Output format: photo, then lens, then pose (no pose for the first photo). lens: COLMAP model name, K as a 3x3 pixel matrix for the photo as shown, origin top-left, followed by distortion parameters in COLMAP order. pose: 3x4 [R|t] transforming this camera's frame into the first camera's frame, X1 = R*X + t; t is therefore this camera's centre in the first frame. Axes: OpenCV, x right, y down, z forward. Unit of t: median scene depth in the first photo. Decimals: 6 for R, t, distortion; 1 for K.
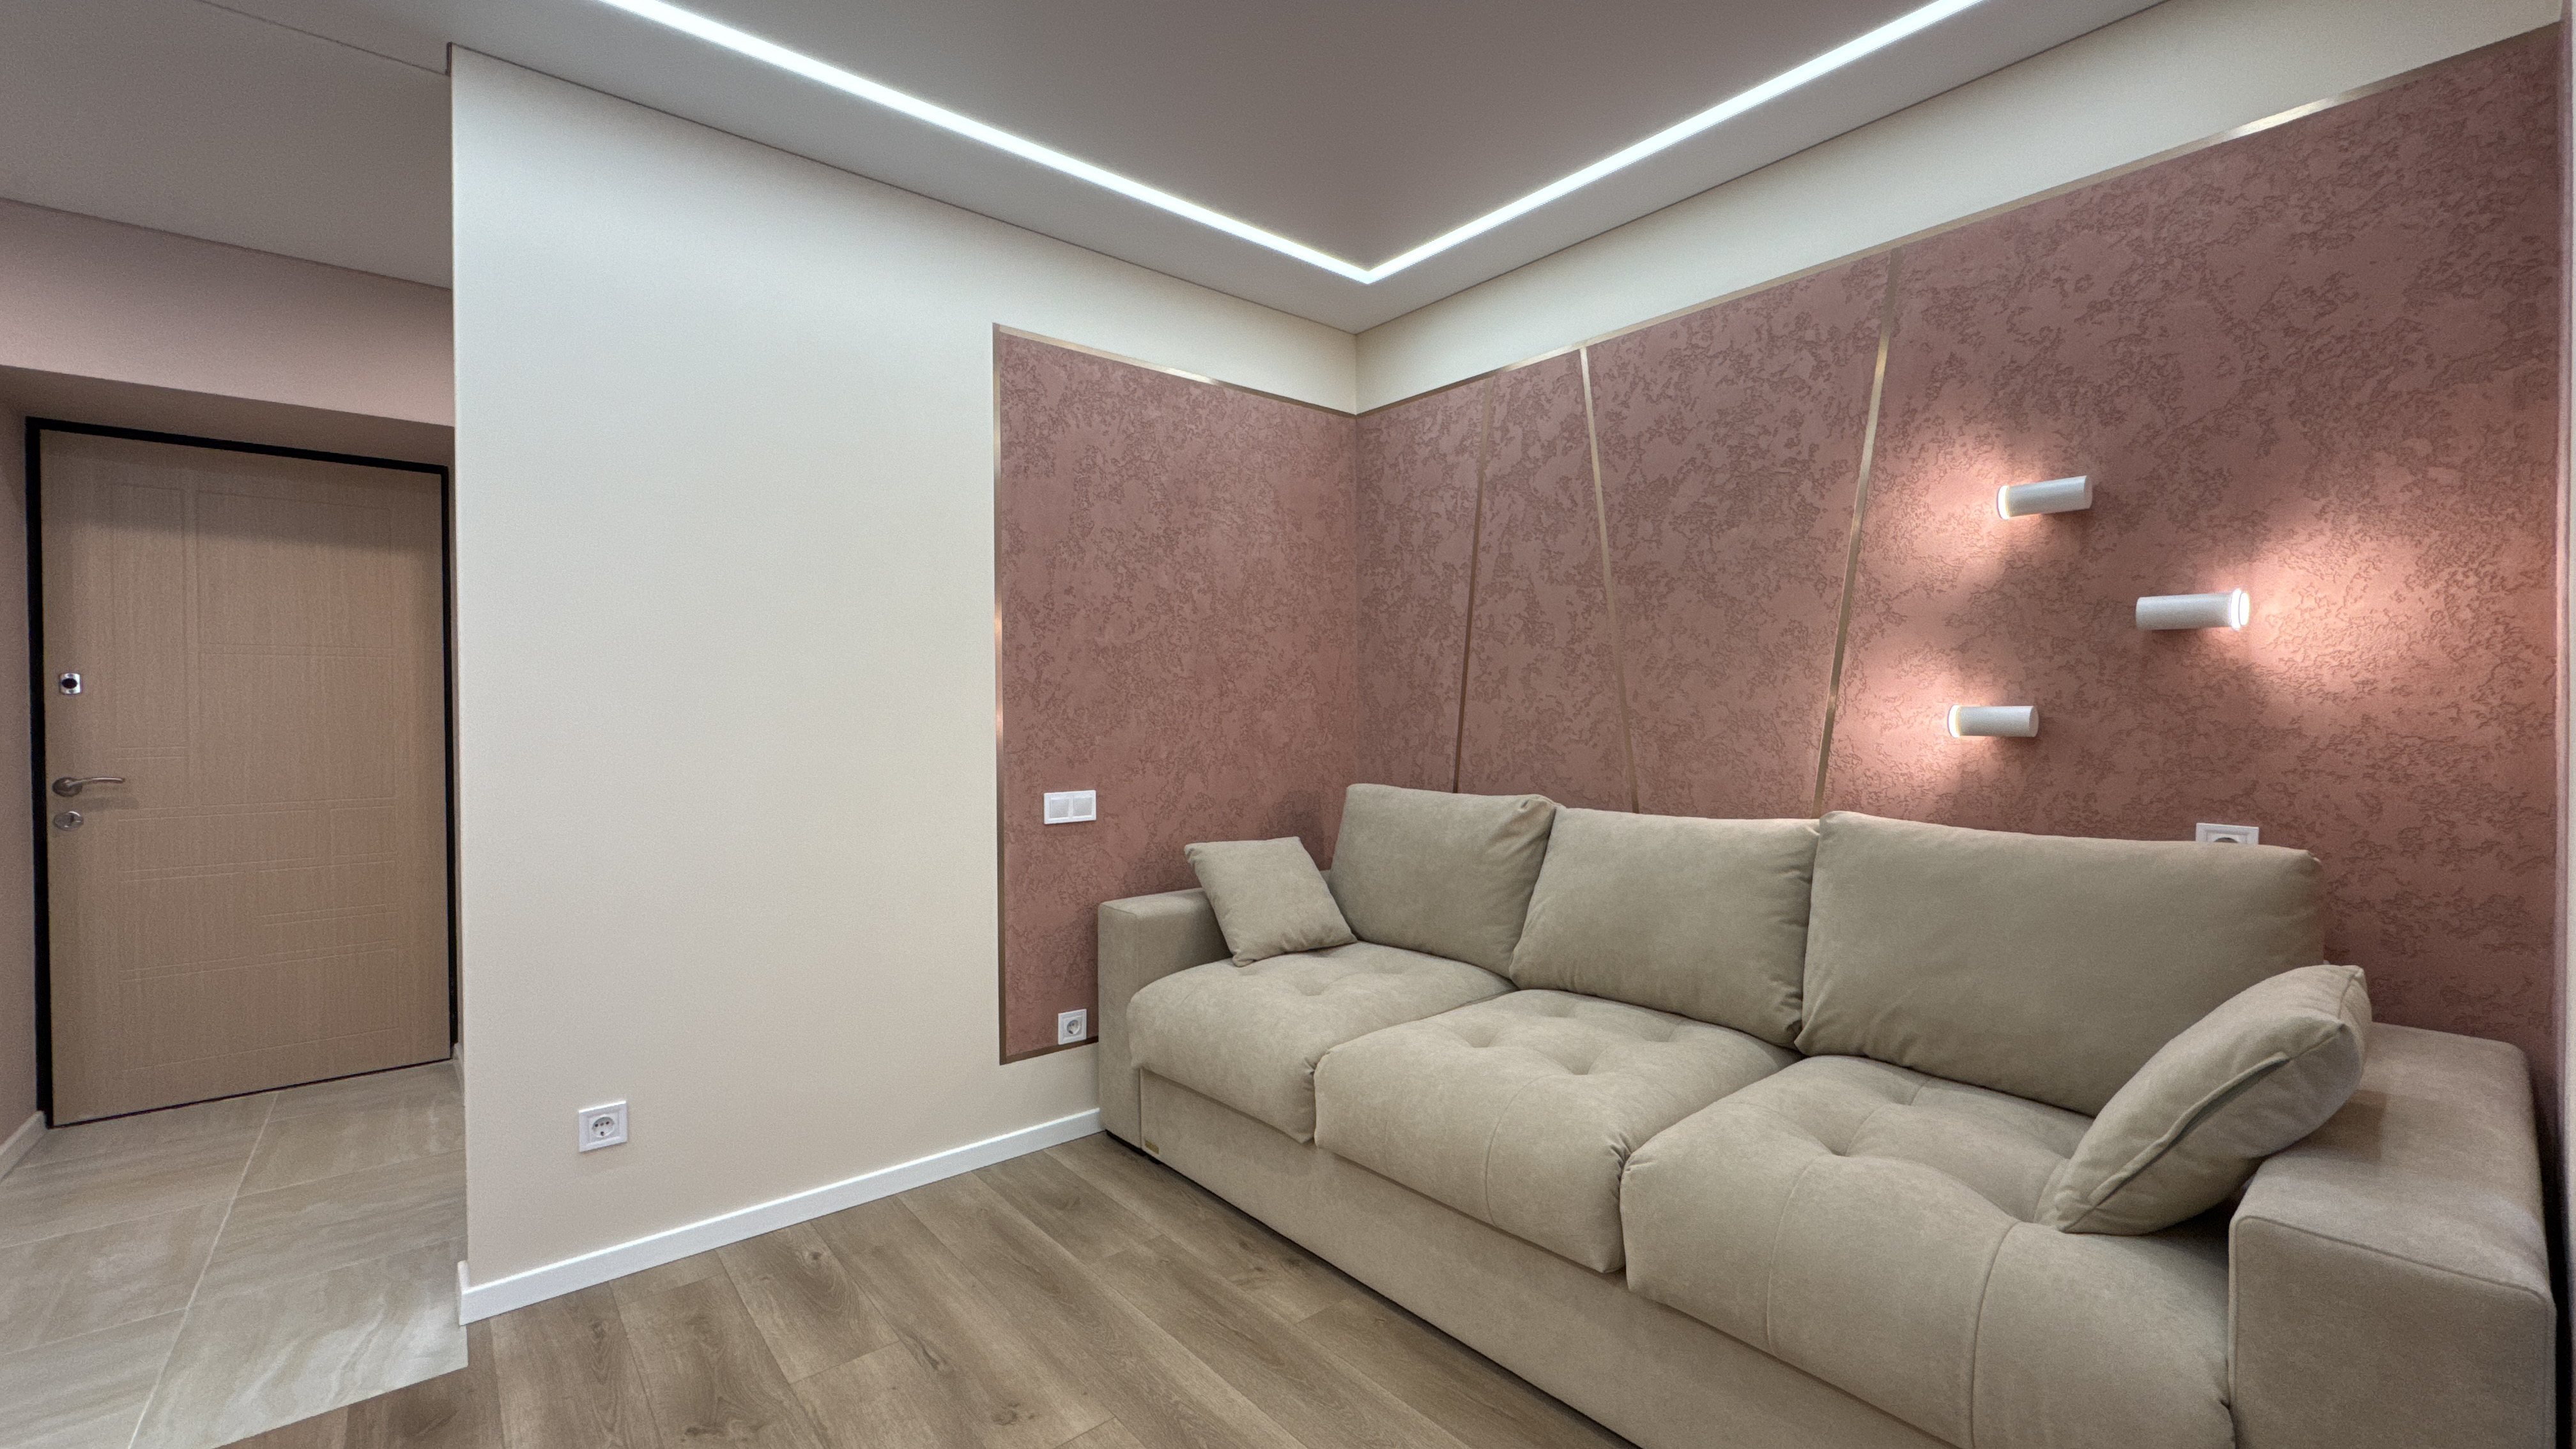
lens RADIAL K [[1026.1, 0, 1292.1], [0, 1026.1, 723.8], [0, 0, 1]] dist [-0.003066, 0.000391]
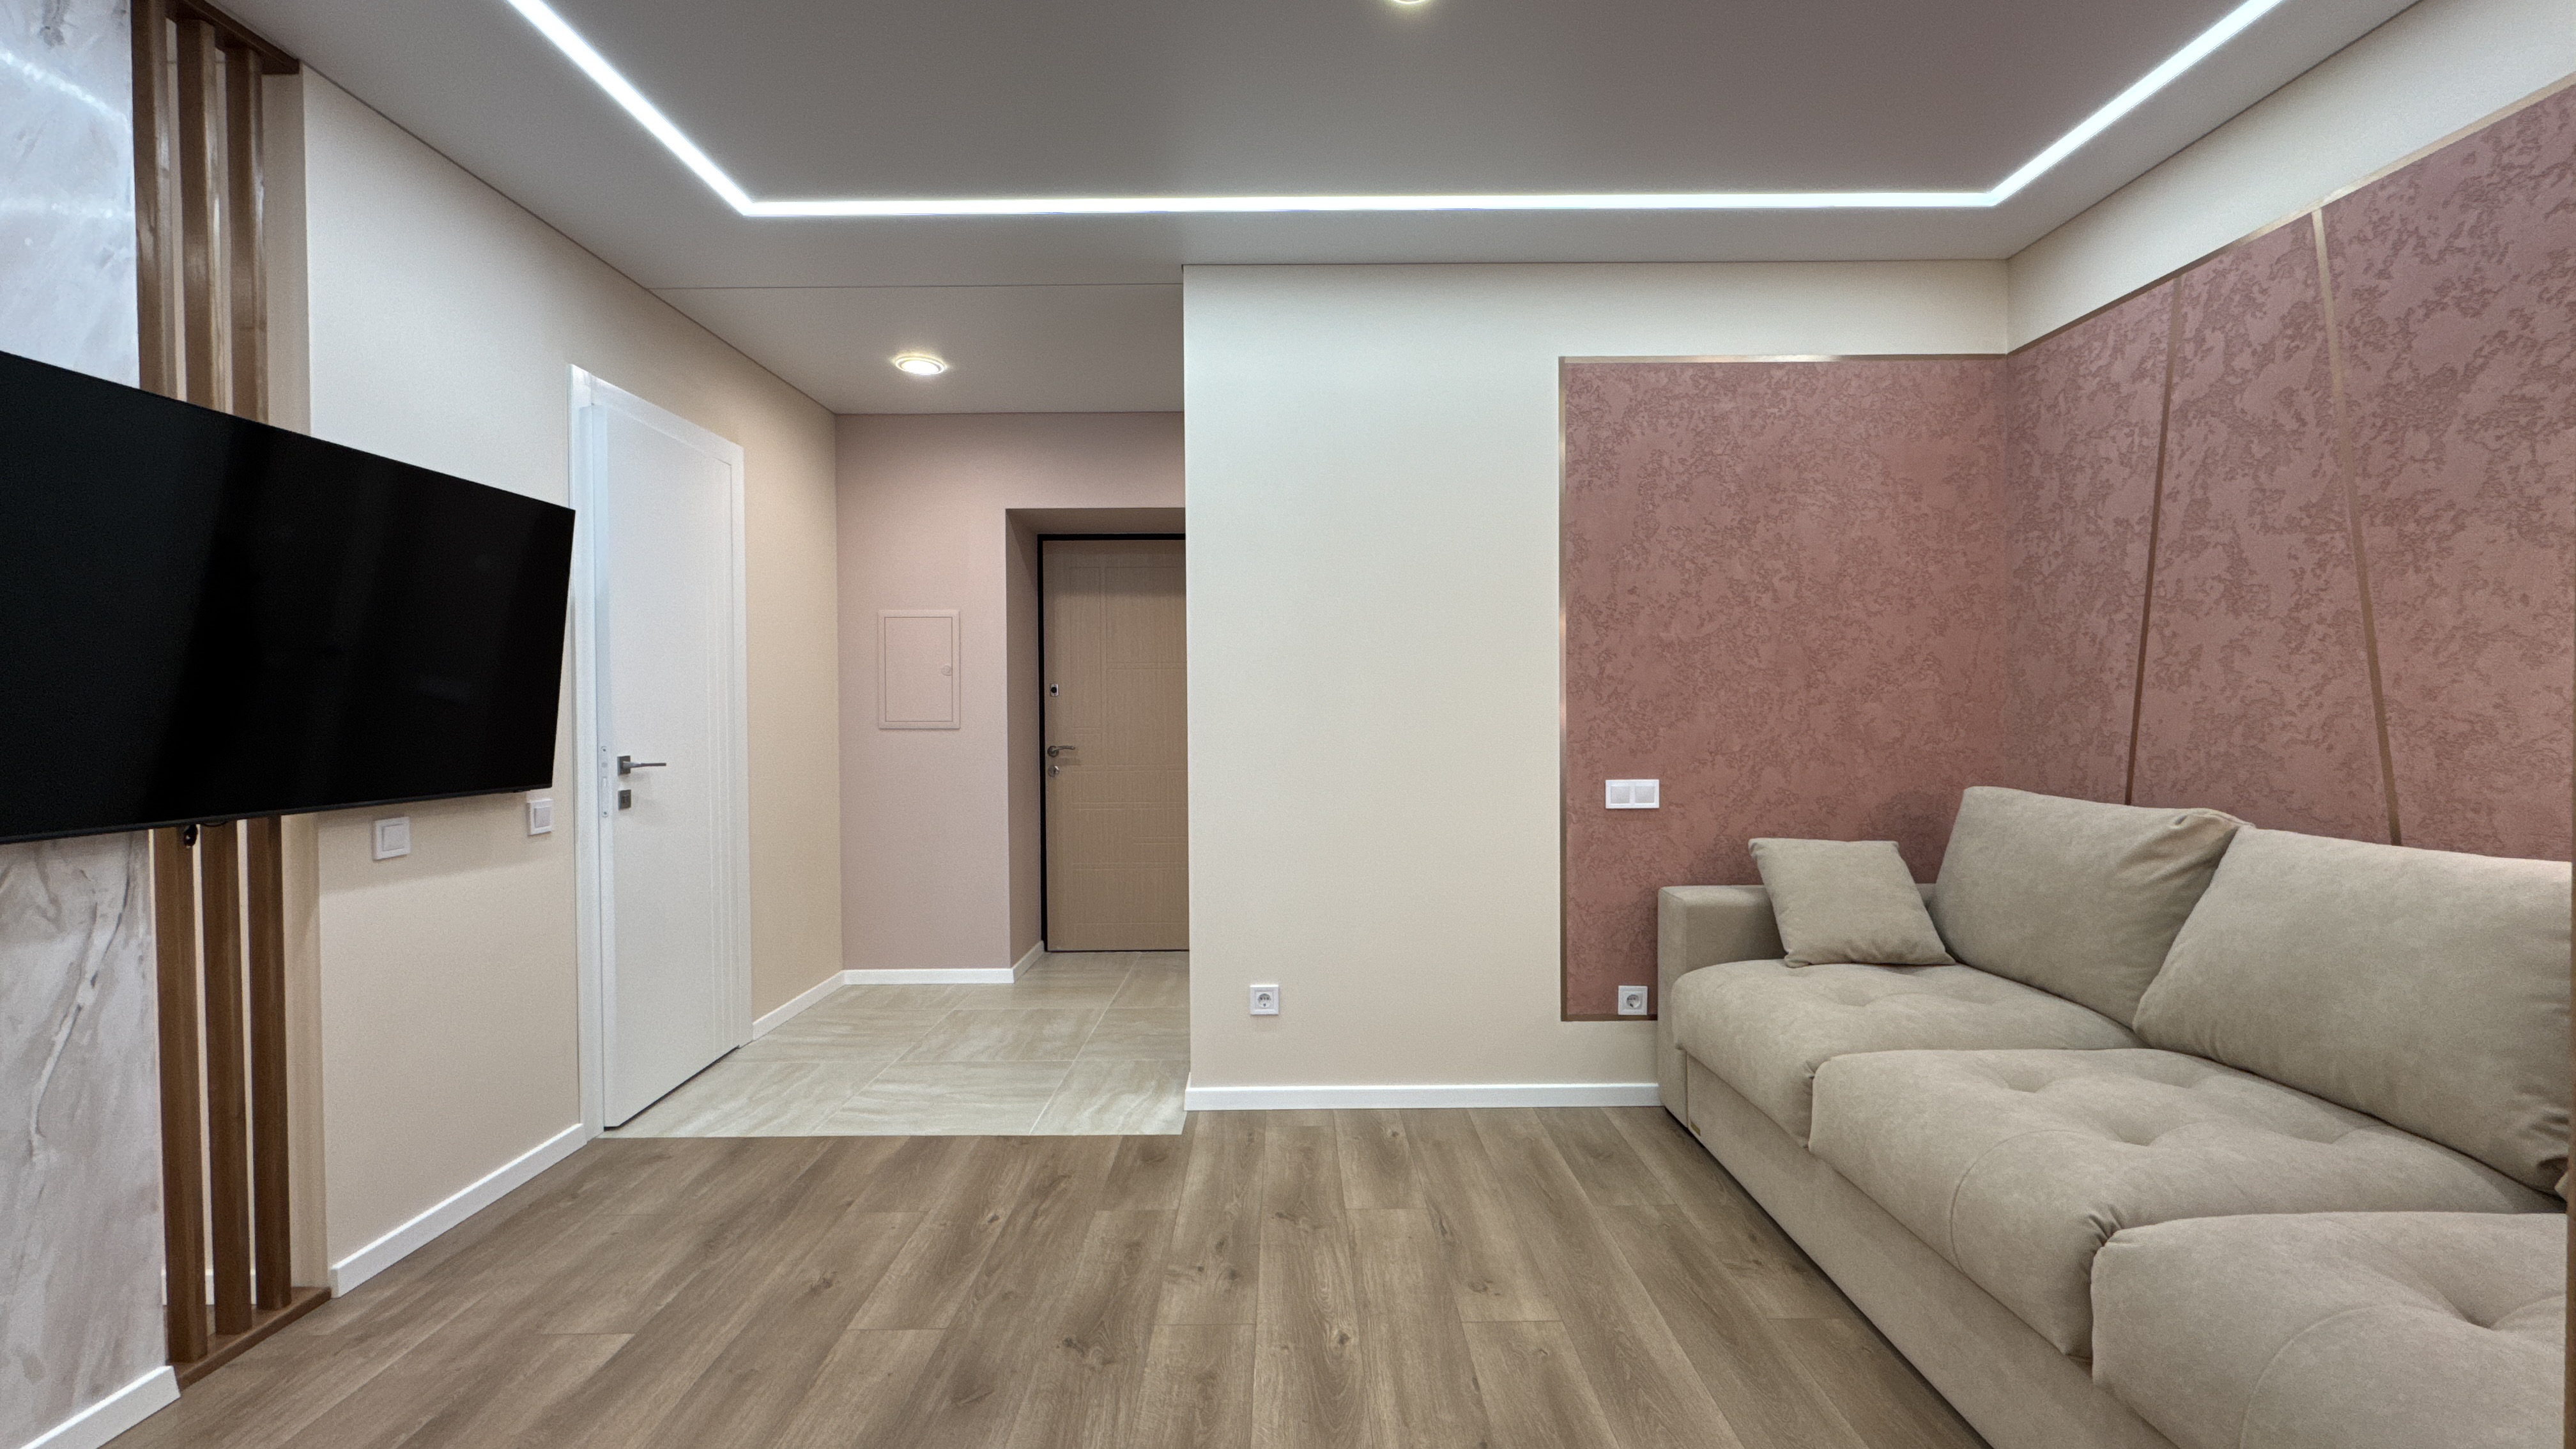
lens RADIAL K [[1026.1, 0, 1289.6], [0, 1026.1, 723.9], [0, 0, 1]] dist [-0.003066, 0.000391]
pose [[0.764316, 0.008897, -0.644780, 0.199033], [-0.003923, 0.999950, 0.009146, -0.000155], [0.644830, -0.004461, 0.764313, -0.042297]]
